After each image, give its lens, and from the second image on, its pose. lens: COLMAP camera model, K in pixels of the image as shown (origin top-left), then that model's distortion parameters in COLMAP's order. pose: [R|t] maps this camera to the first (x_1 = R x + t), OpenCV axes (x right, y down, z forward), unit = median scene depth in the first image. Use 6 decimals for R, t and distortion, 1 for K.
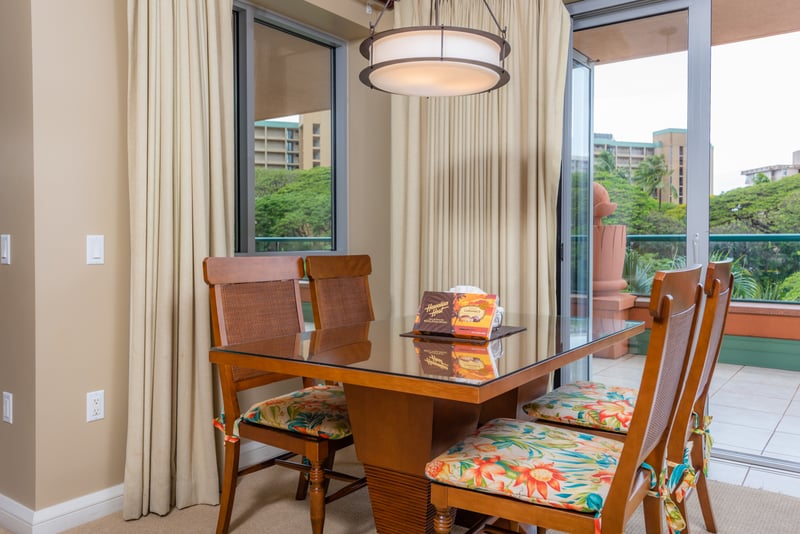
lens RADIAL K [[656.8, 0, 400.2], [0, 656.8, 264.3], [0, 0, 1]] dist [0.013012, -0.001009]
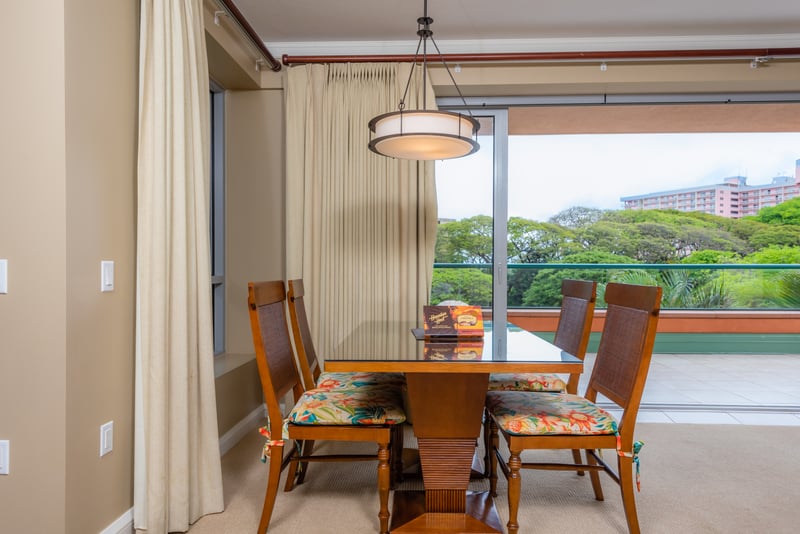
lens RADIAL K [[533.7, 0, 399.7], [0, 533.7, 267.7], [0, 0, 1]] dist [0.011889, -0.004514]
pose [[0.829549, 0.003730, 0.558421, -0.656387], [0.015763, 0.999423, -0.030092, -0.005389], [-0.558211, 0.033765, 0.829011, 0.122865]]
